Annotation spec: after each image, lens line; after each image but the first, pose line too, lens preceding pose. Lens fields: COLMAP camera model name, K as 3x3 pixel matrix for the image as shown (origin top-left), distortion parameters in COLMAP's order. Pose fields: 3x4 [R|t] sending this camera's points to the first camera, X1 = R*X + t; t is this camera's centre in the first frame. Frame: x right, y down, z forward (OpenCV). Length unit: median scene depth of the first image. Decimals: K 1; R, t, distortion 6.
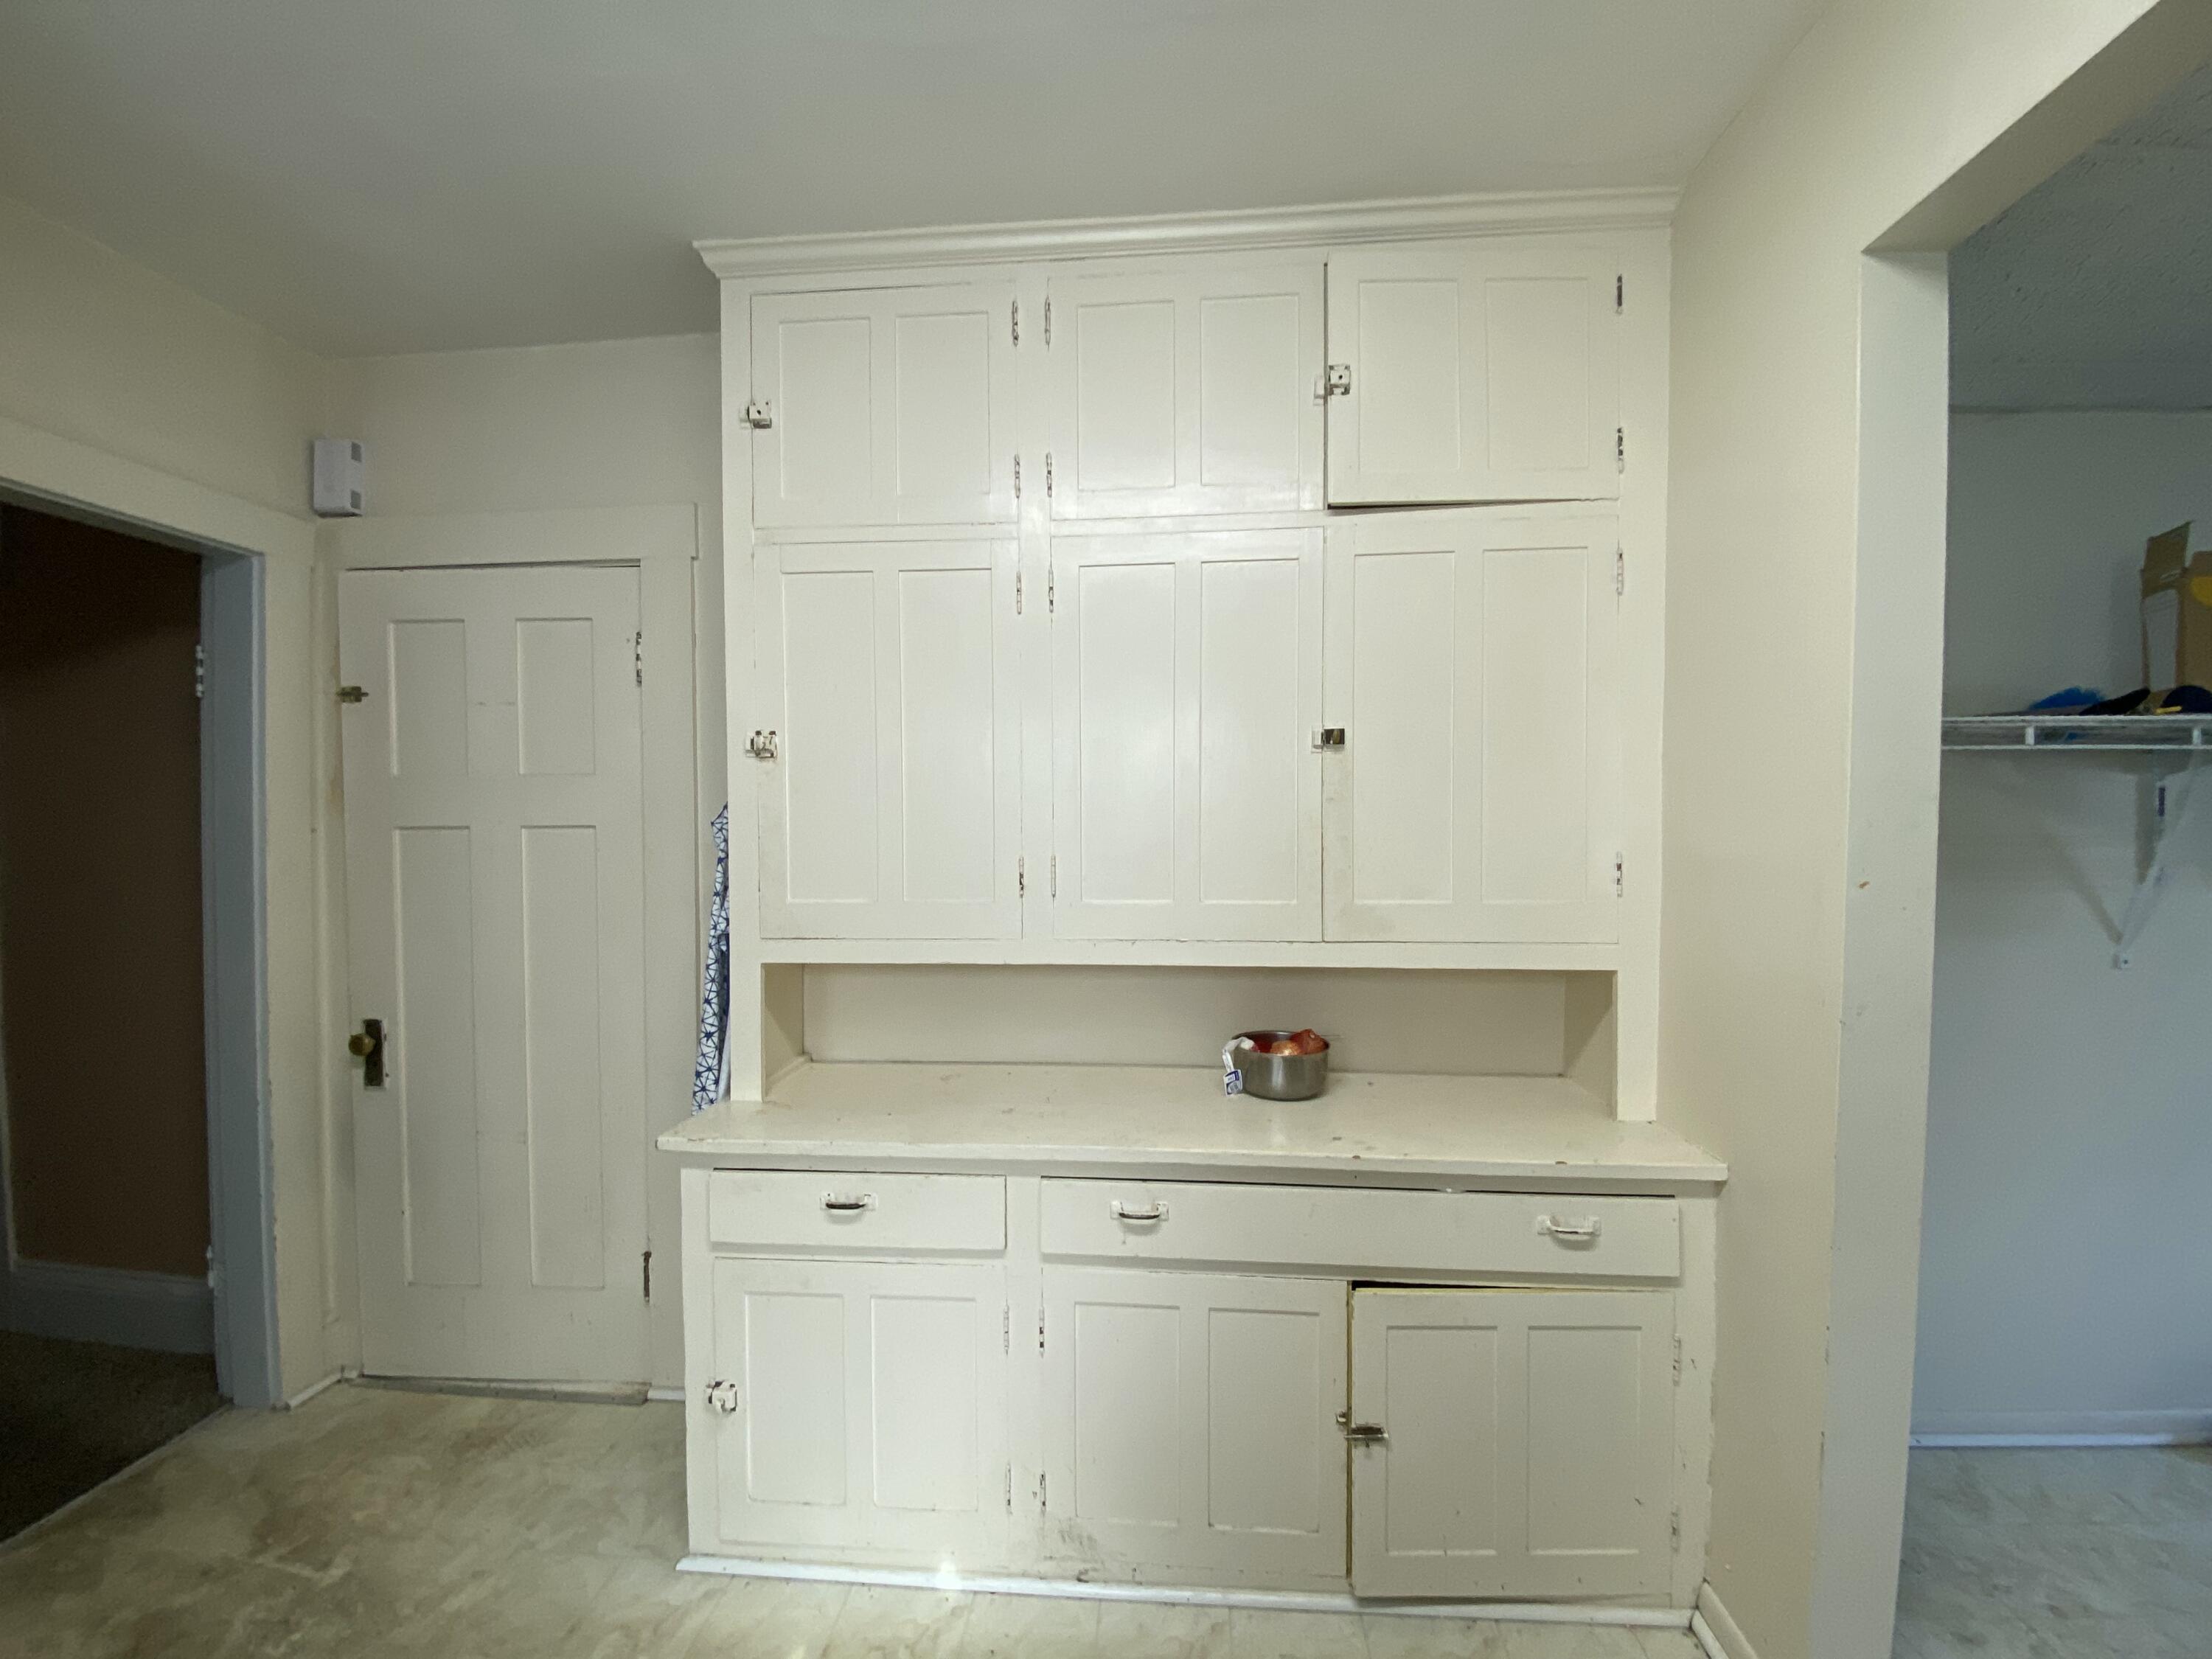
lens RADIAL K [[889.5, 0, 1096.7], [0, 889.5, 836.7], [0, 0, 1]] dist [0.013506, -0.018561]
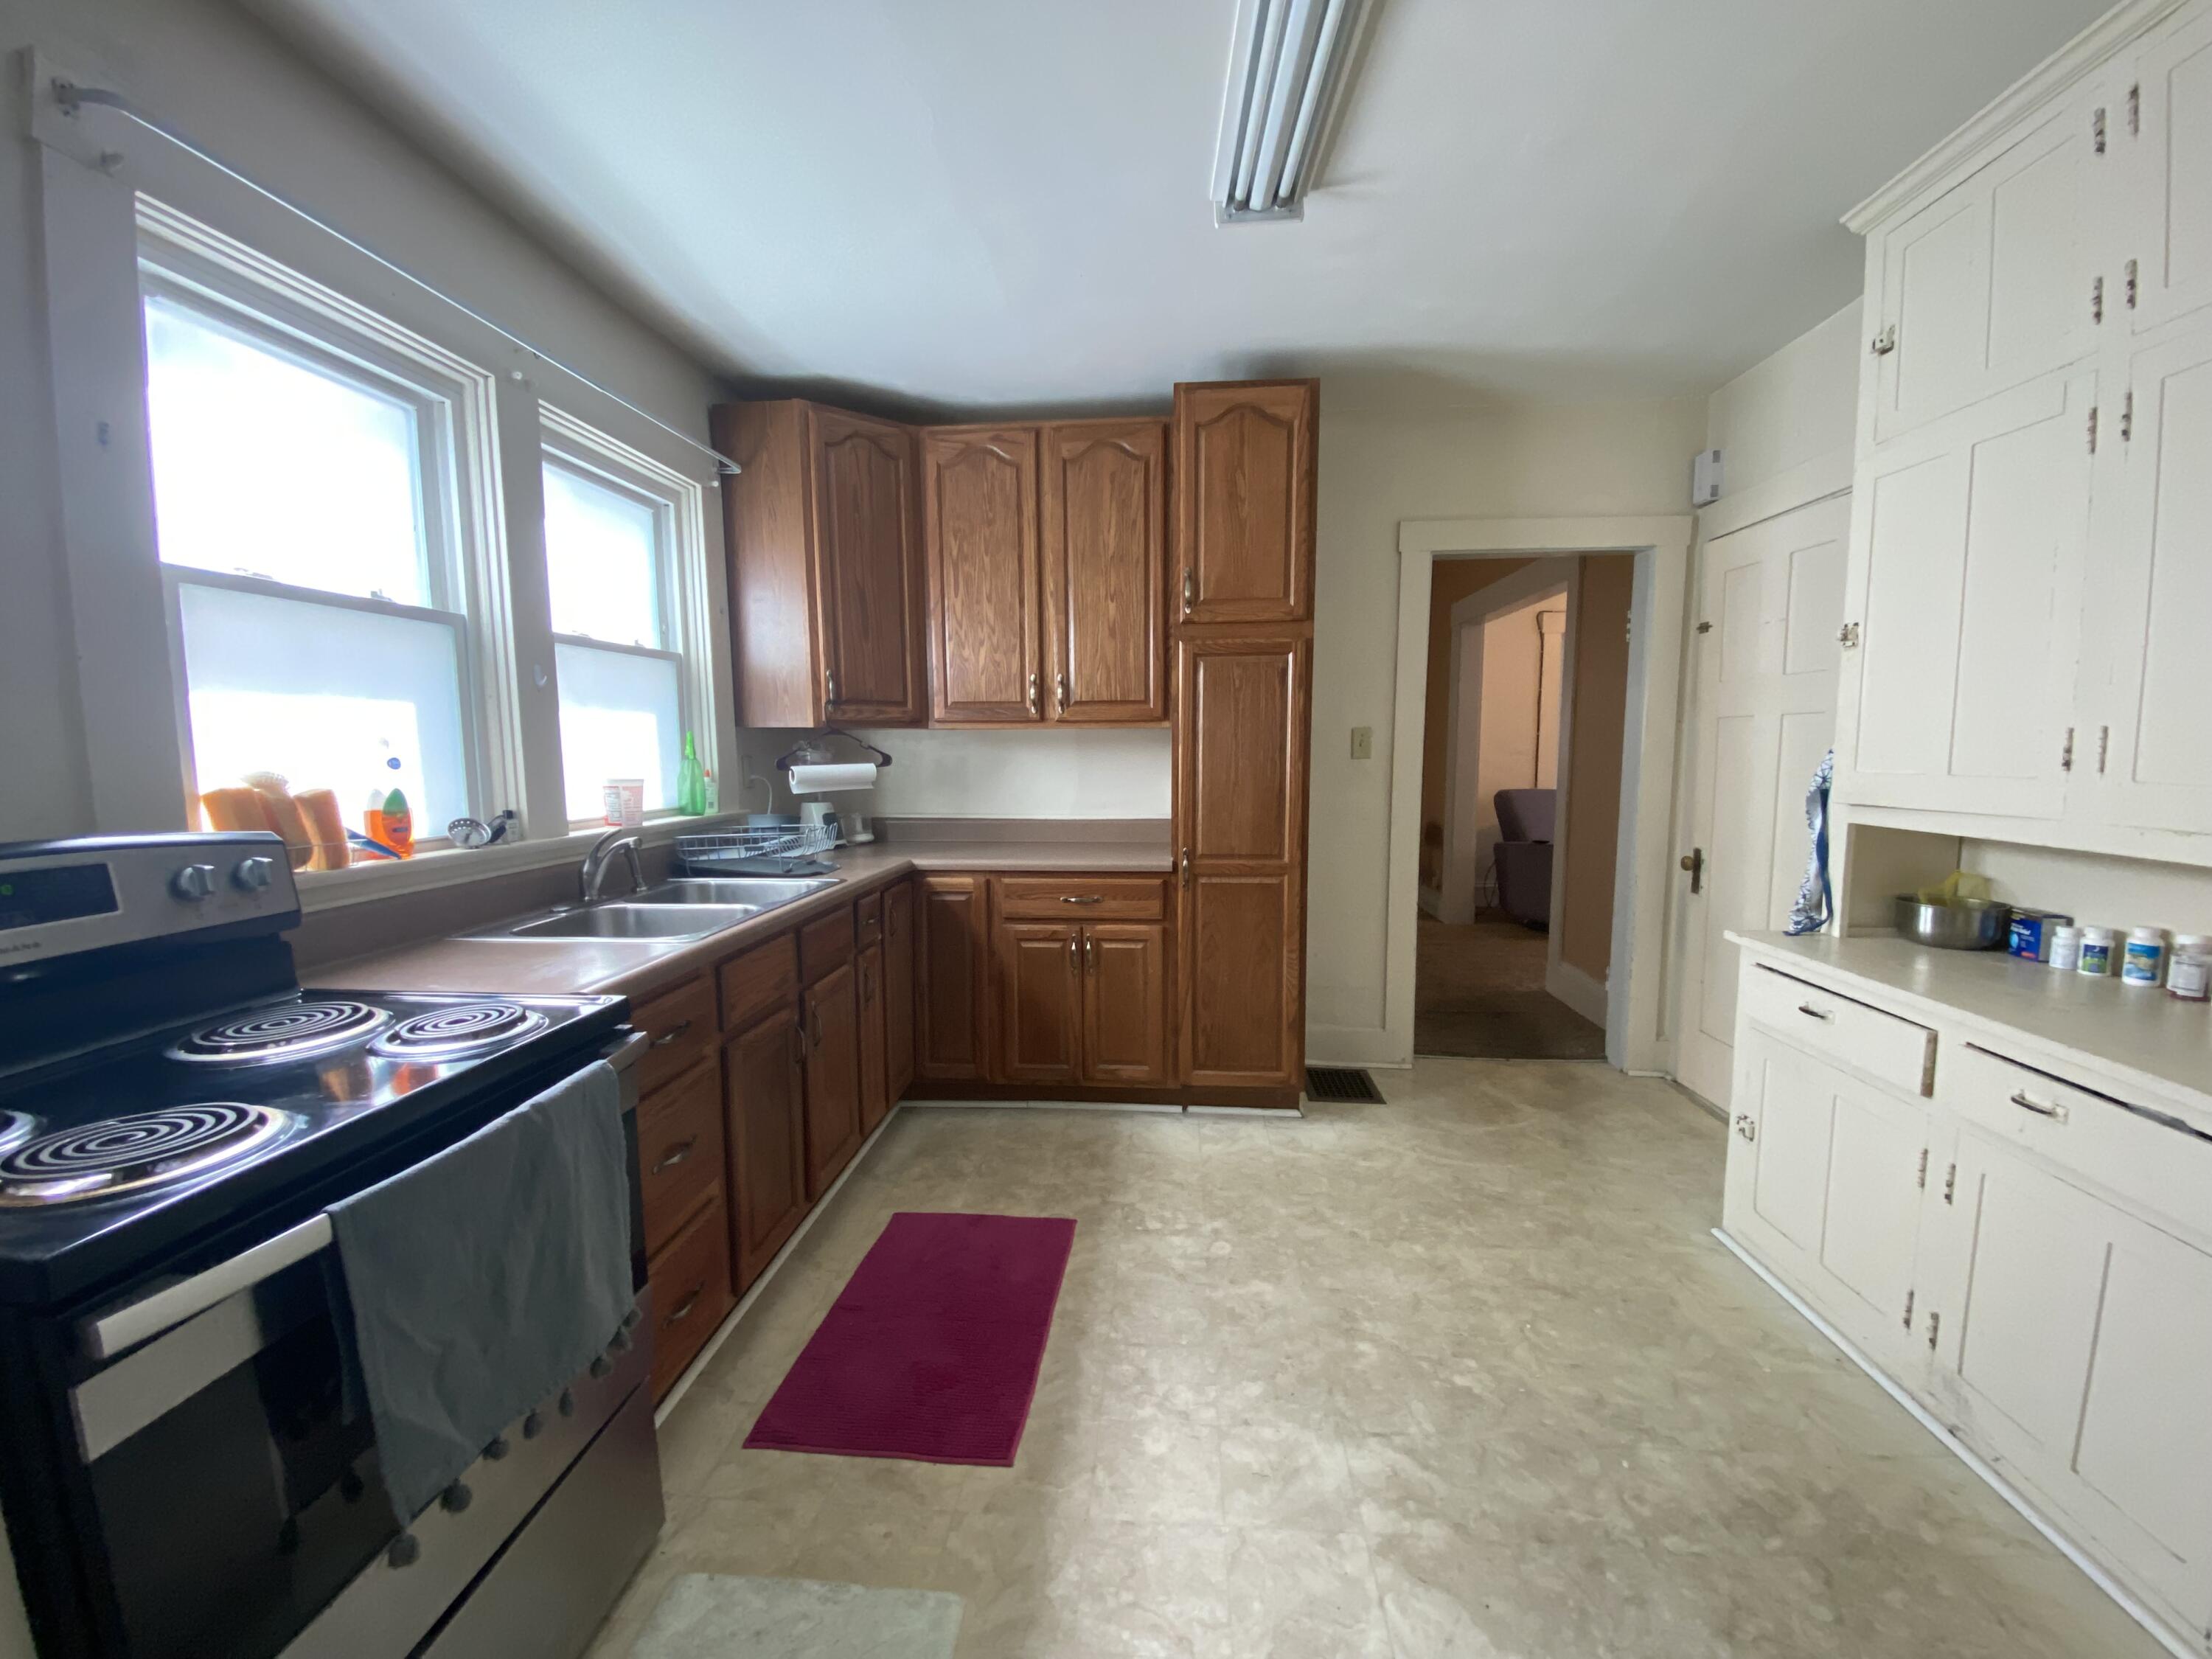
lens RADIAL K [[889.5, 0, 1096.7], [0, 889.5, 836.7], [0, 0, 1]] dist [0.013506, -0.018561]
pose [[-0.005333, 0.105784, -0.994375, 0.865043], [-0.006936, 0.994361, 0.105820, 0.044047], [0.999962, 0.007461, -0.004569, 0.008318]]
